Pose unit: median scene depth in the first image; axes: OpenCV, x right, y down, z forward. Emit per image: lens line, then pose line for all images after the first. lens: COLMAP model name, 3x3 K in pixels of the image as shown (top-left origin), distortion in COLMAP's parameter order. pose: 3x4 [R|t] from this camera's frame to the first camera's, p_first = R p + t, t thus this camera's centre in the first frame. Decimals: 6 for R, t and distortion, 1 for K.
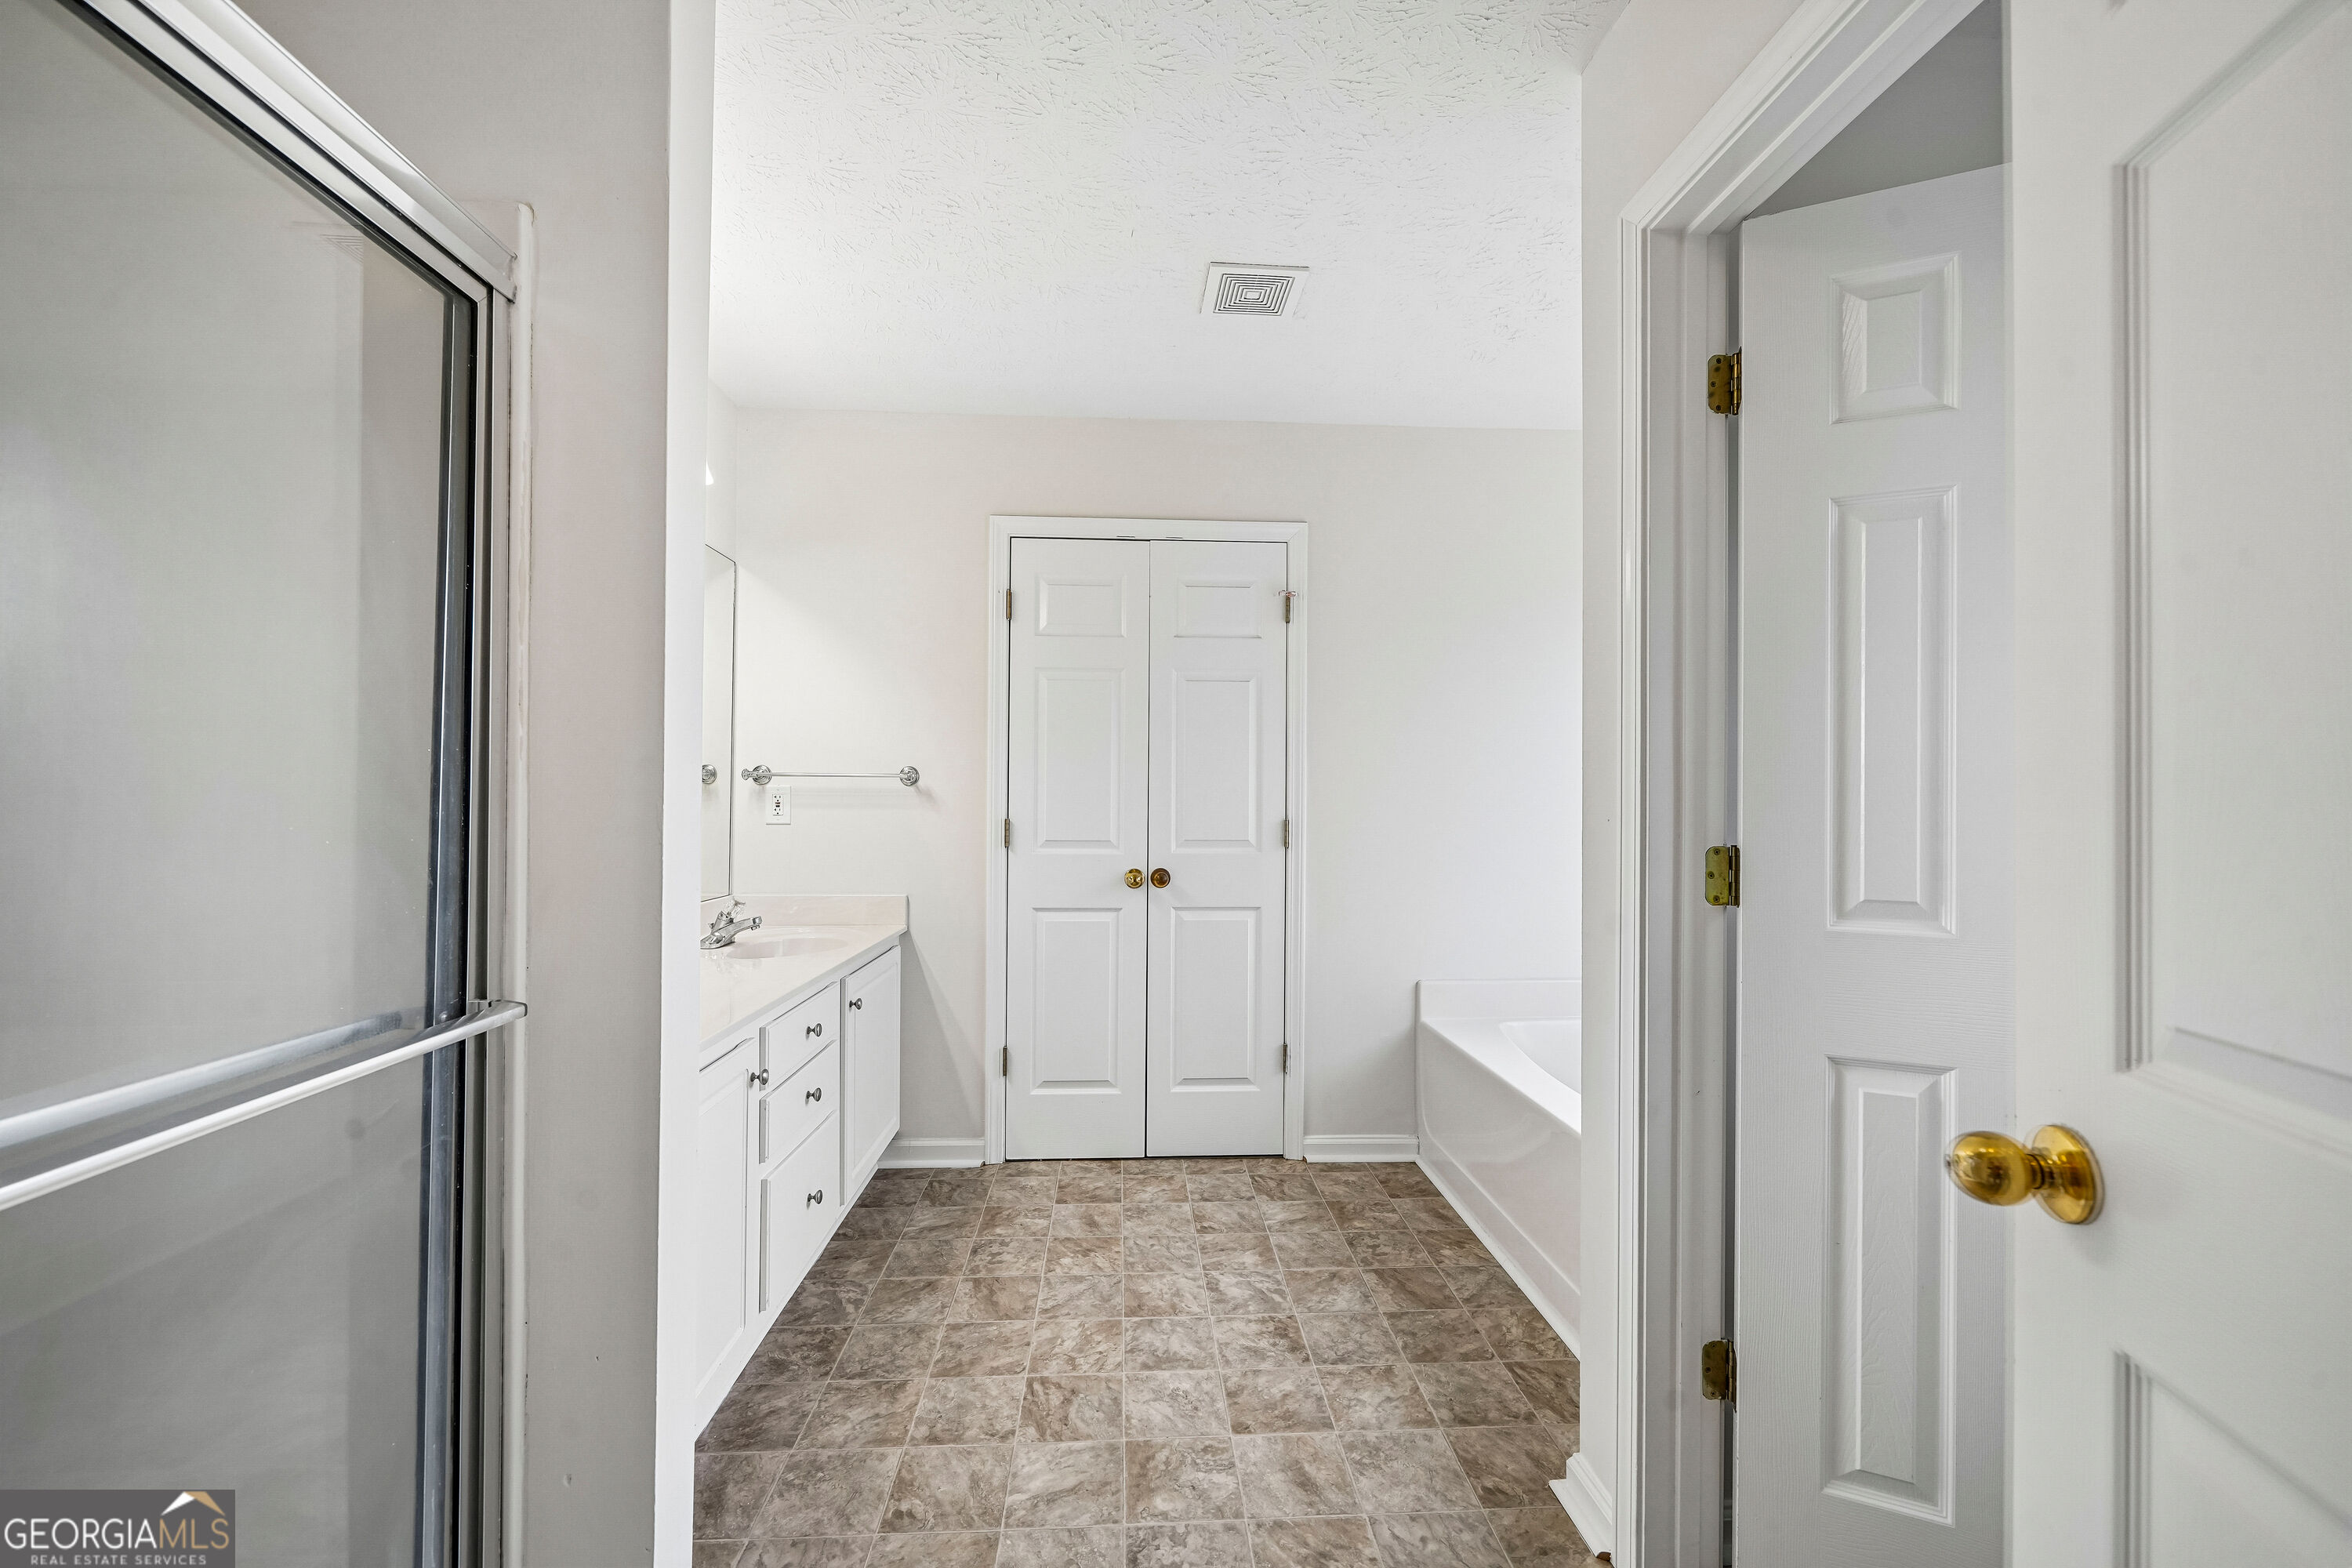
lens RADIAL K [[947.7, 0, 1176.3], [0, 947.7, 795.0], [0, 0, 1]] dist [-0.001690, -0.000142]
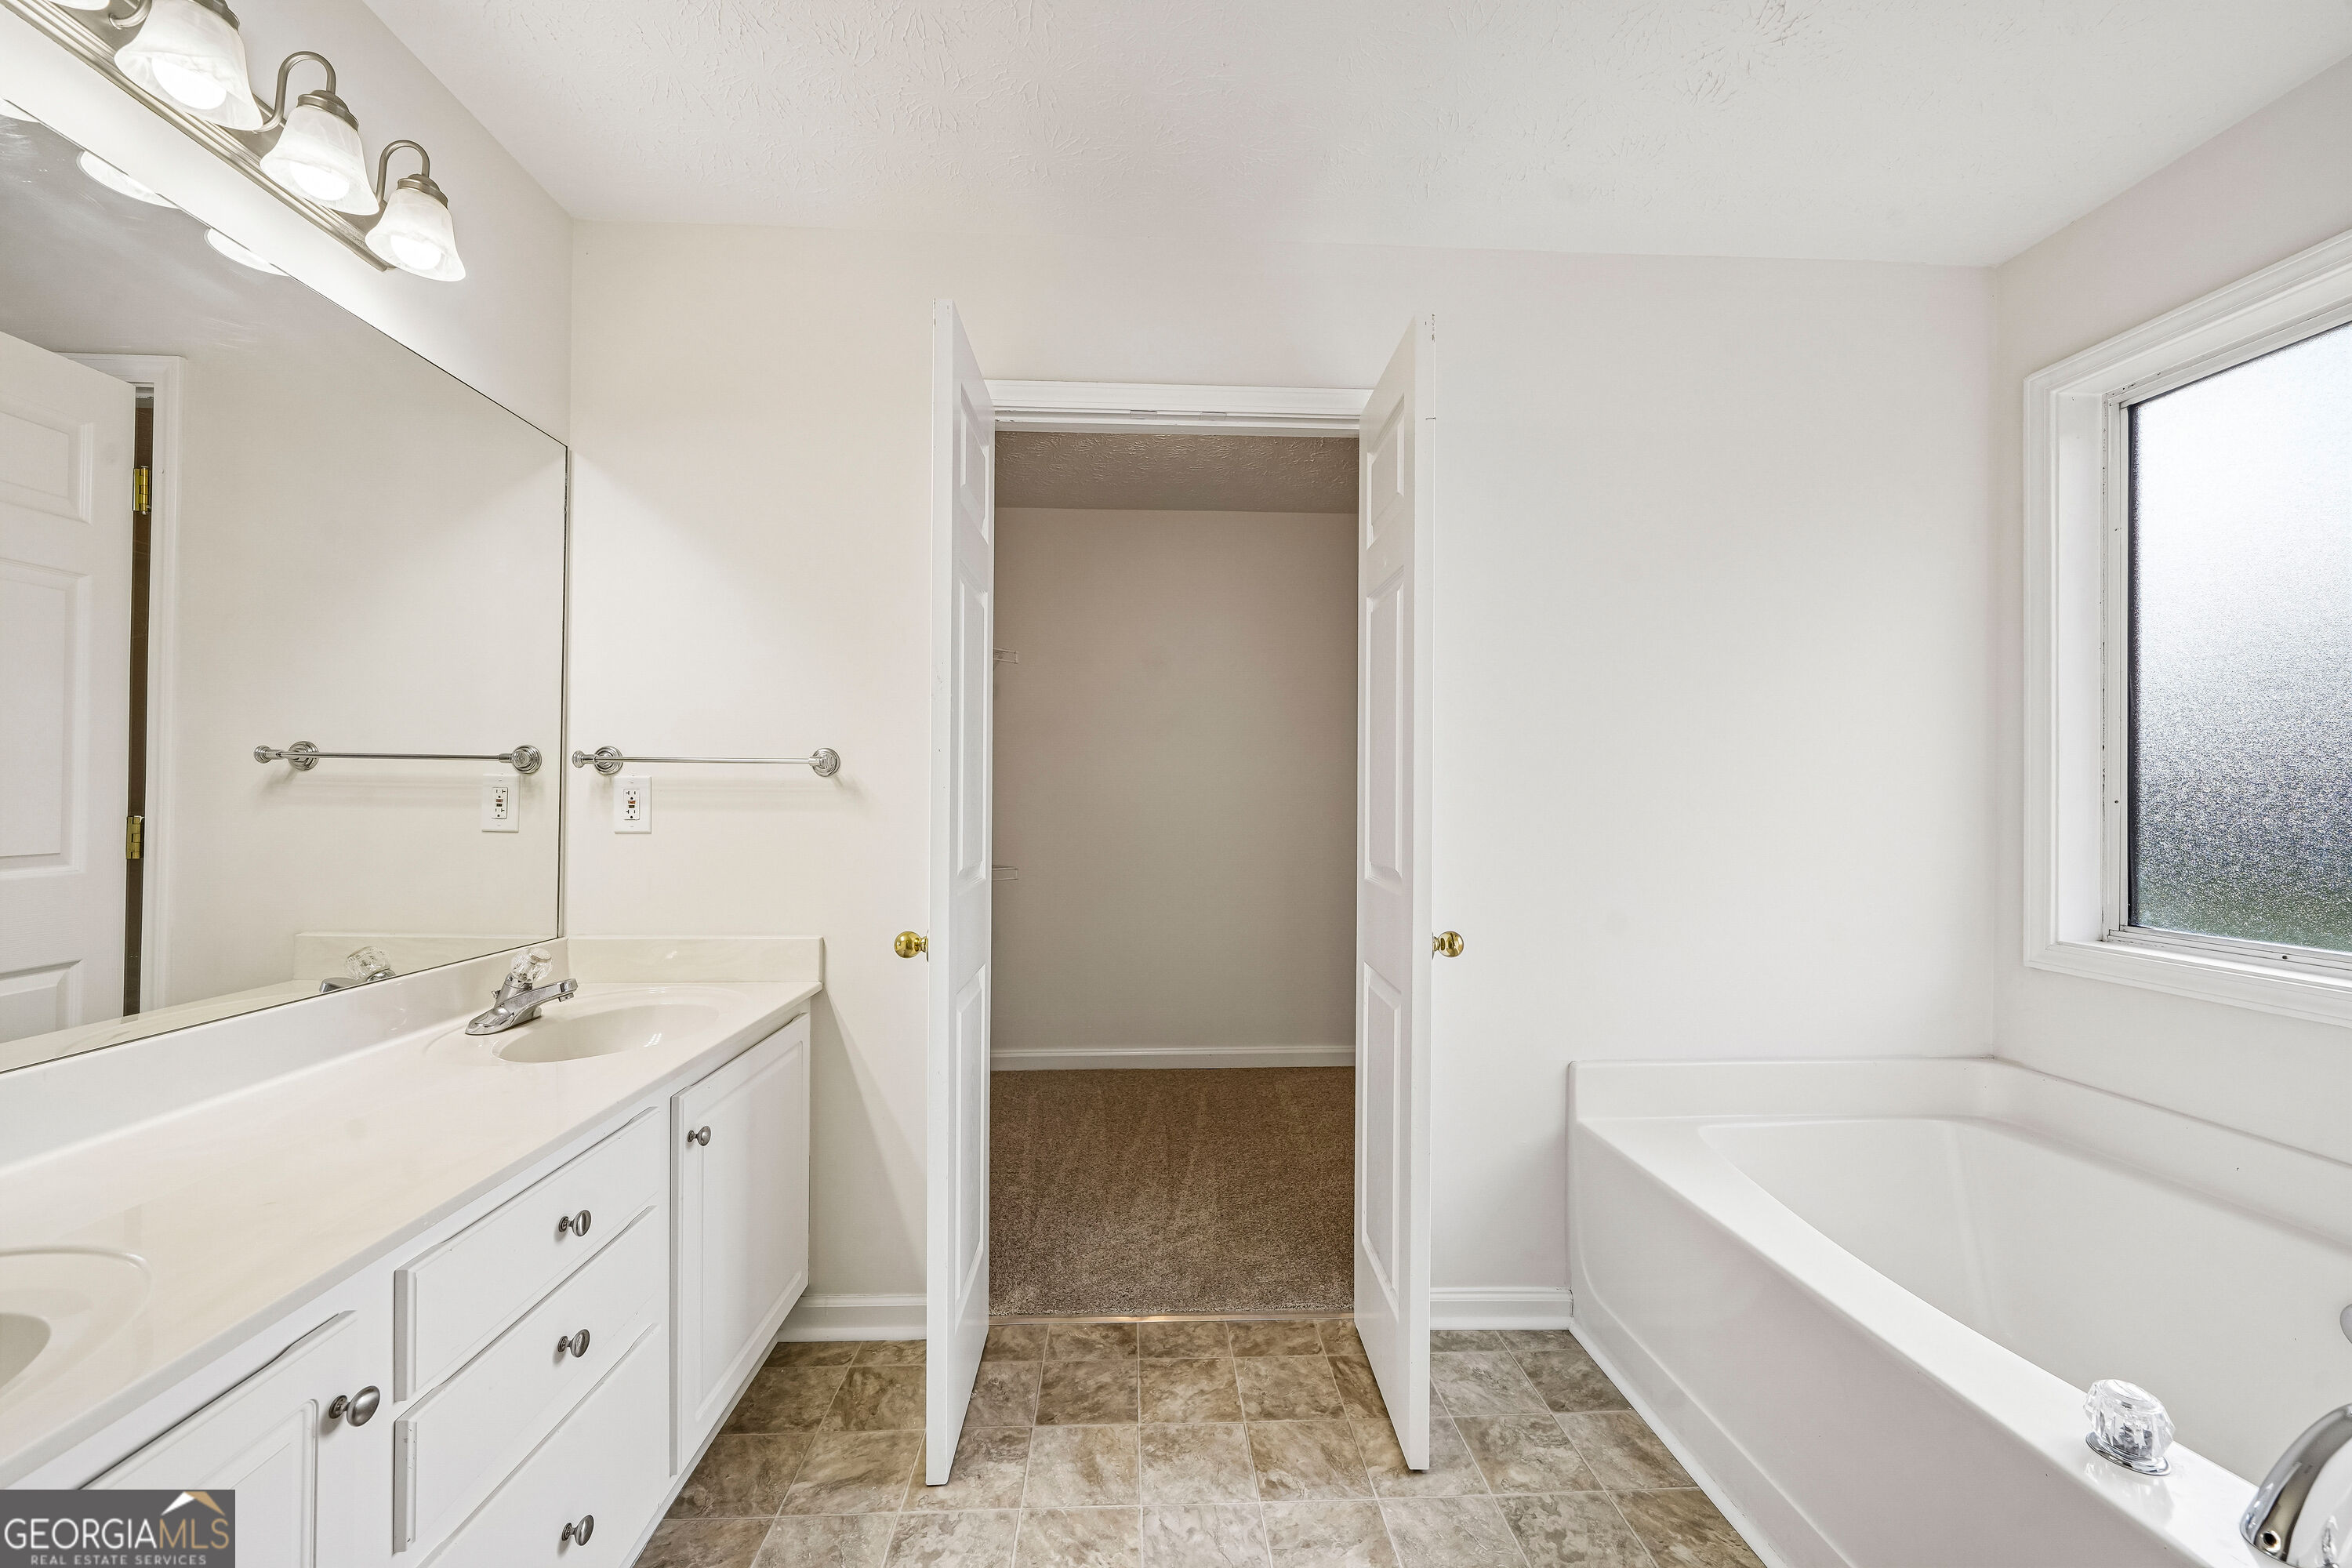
lens RADIAL K [[869.5, 0, 1168.5], [0, 869.5, 789.3], [0, 0, 1]] dist [-0.001213, -0.000141]
pose [[0.999941, 0.000104, -0.010861, -0.030562], [-0.000142, 0.999994, -0.003465, 0.001774], [0.010860, 0.003466, 0.999935, 0.403093]]
